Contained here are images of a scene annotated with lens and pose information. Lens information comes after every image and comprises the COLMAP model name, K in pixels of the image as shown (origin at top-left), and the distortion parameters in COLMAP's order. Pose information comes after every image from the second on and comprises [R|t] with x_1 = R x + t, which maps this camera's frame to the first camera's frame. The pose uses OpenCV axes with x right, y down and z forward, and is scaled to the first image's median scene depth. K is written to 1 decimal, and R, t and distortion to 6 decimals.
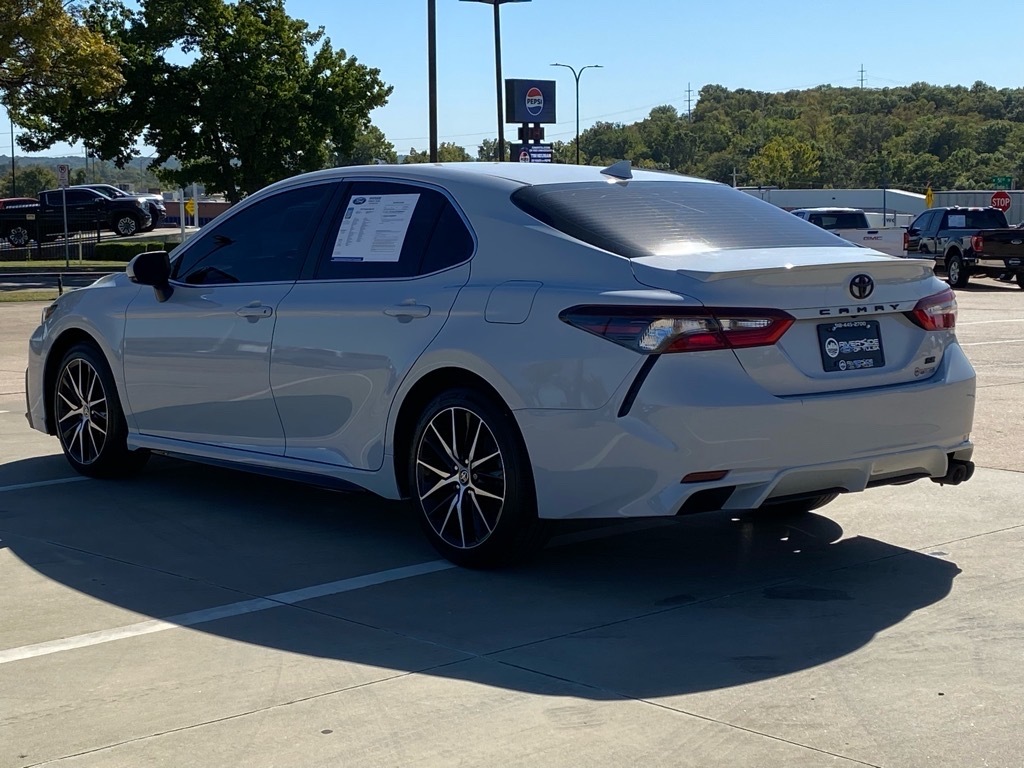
lens RADIAL K [[1743.4, 0, 512.0], [0, 1743.4, 384.0], [0, 0, 1]] dist [0.200814, -0.027047]
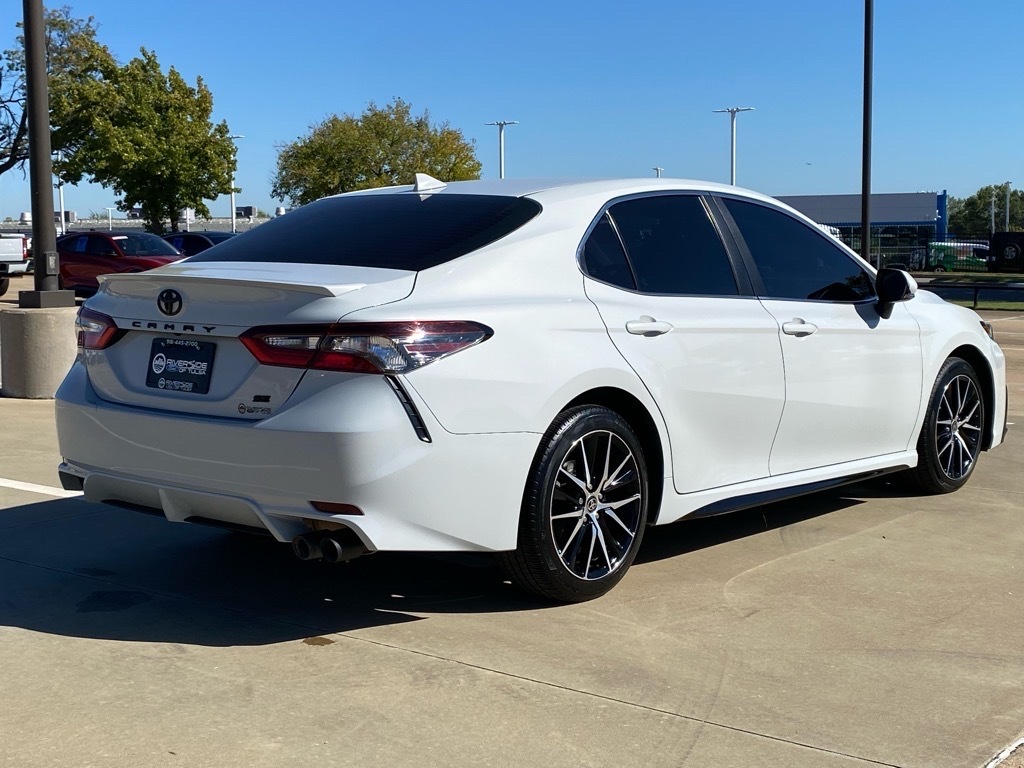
lens RADIAL K [[1459.3, 0, 512.0], [0, 1459.3, 384.0], [0, 0, 1]] dist [0.164585, -0.009178]
pose [[0.156576, 0.105219, -0.982045, 1.000228], [-0.108079, 0.990163, 0.088857, -0.101558], [0.981735, 0.092226, 0.166408, 1.052029]]
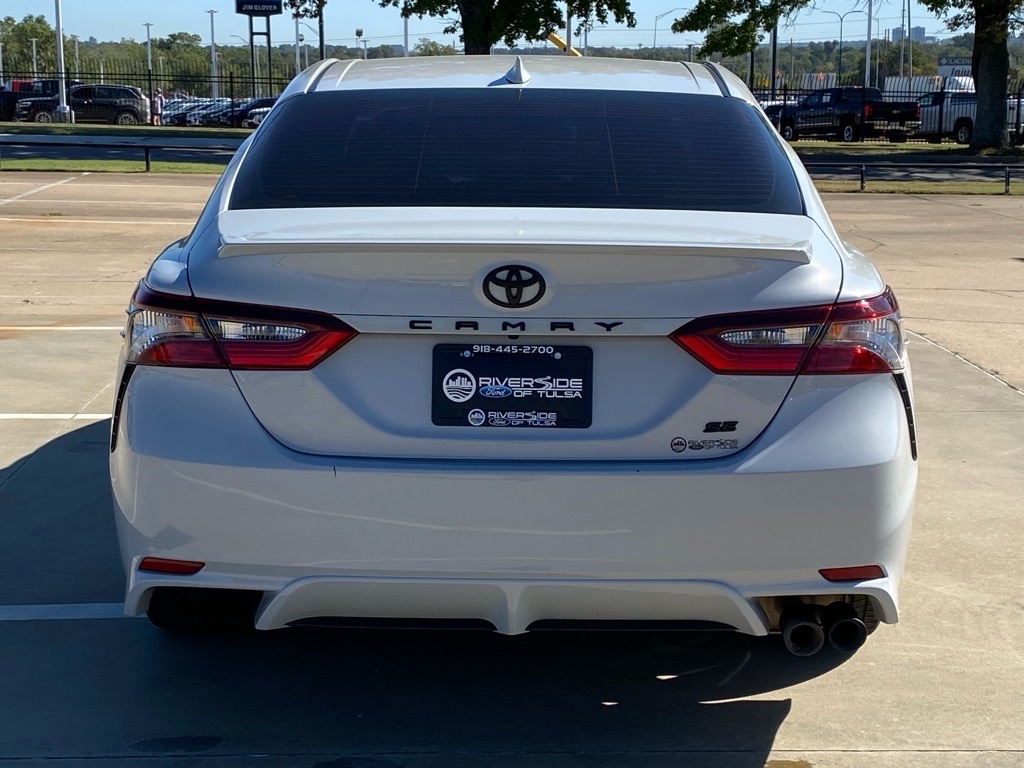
lens RADIAL K [[1764.5, 0, 512.0], [0, 1764.5, 384.0], [0, 0, 1]] dist [0.120707, 0.048712]
pose [[0.758767, 0.124361, -0.639380, 0.570330], [-0.082178, 0.992038, 0.095432, -0.078632], [0.646157, -0.019868, 0.762946, 0.559293]]
